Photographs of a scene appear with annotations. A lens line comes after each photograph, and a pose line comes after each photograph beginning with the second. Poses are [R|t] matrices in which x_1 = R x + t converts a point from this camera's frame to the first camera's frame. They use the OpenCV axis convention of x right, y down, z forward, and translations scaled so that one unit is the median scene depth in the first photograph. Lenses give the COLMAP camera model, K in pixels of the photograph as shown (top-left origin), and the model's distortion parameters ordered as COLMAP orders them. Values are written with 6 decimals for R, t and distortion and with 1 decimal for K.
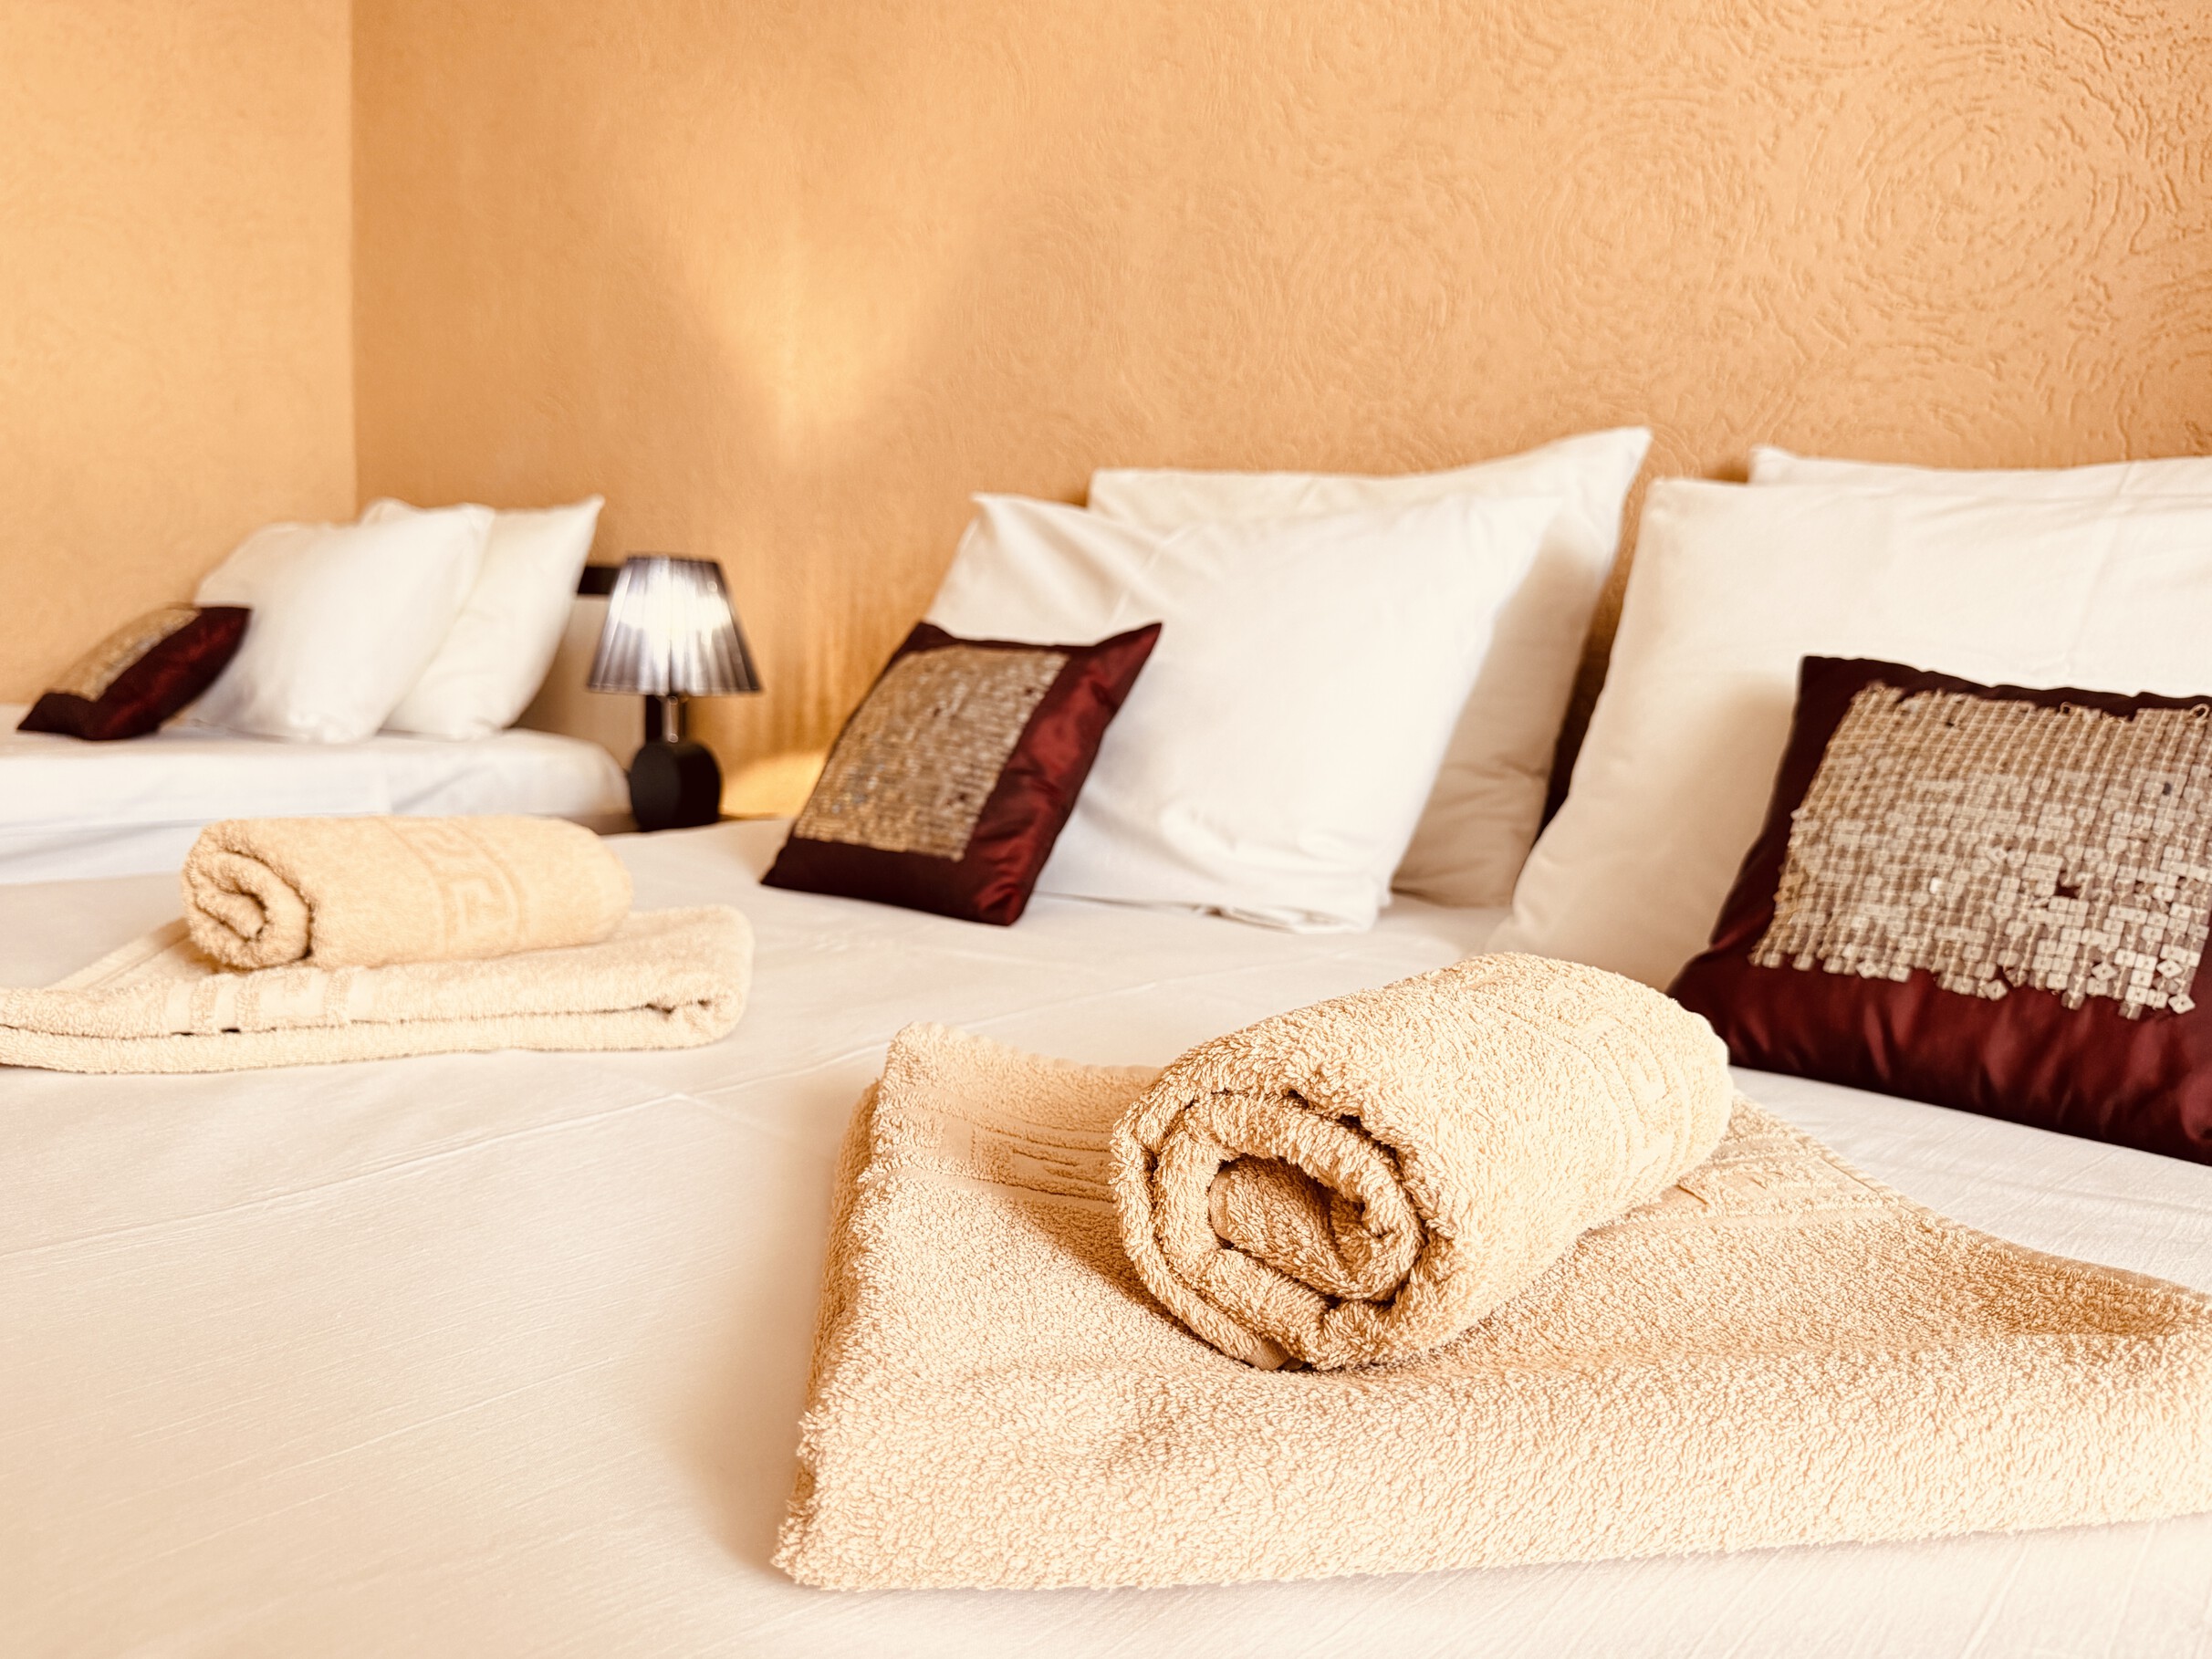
lens RADIAL K [[1655.8, 0, 1068.8], [0, 1655.8, 823.4], [0, 0, 1]] dist [-0.005769, -0.006301]
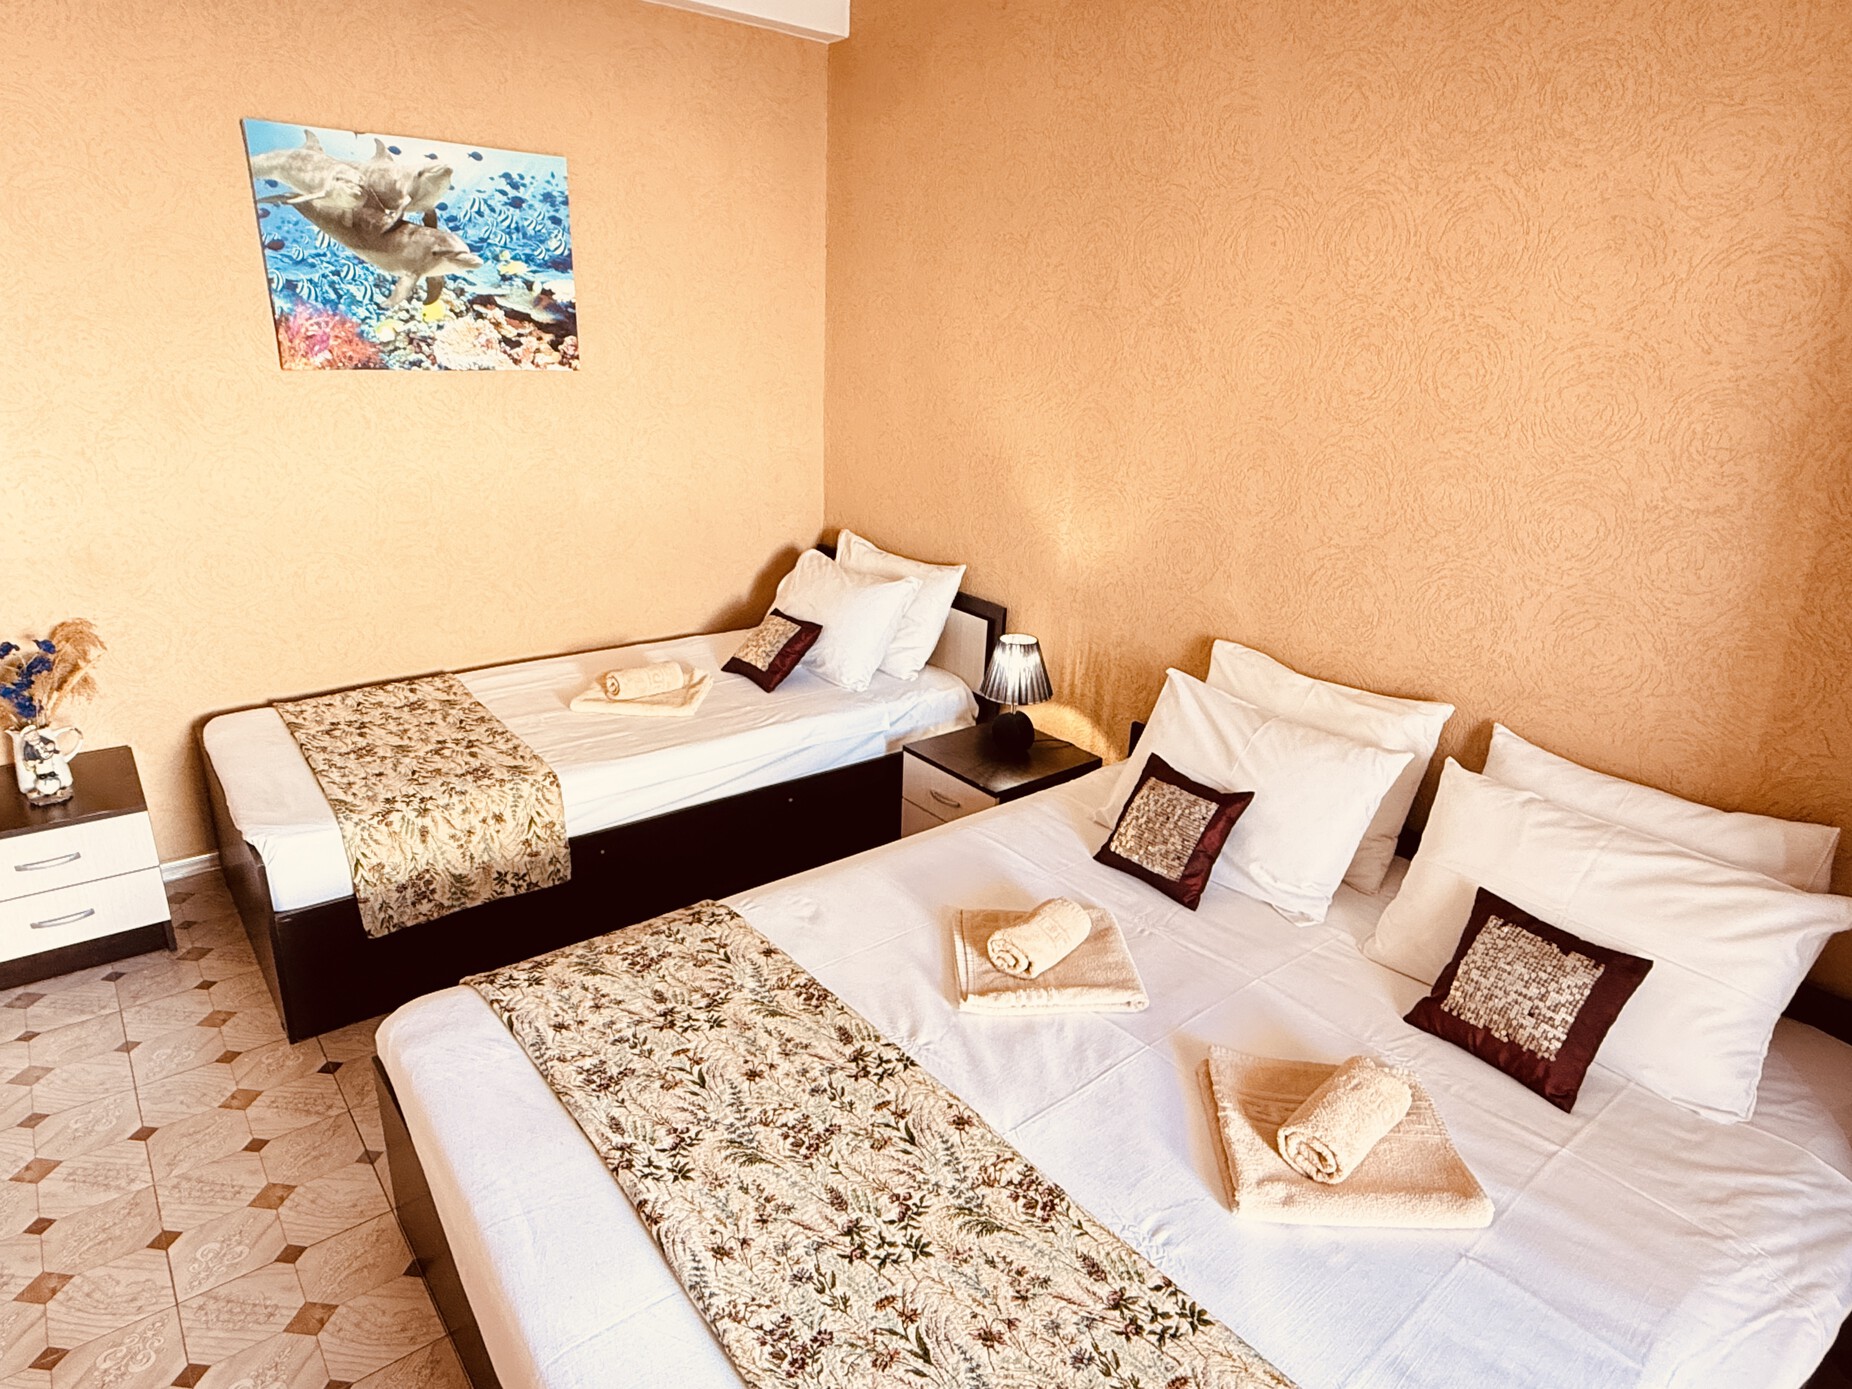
lens RADIAL K [[1067.4, 0, 932.3], [0, 1067.4, 667.4], [0, 0, 1]] dist [0.000500, 0.000808]
pose [[0.987994, 0.055742, -0.144088, -0.238131], [-0.027366, 0.981037, 0.191878, -0.683958], [0.152051, -0.185631, 0.970784, -0.805773]]
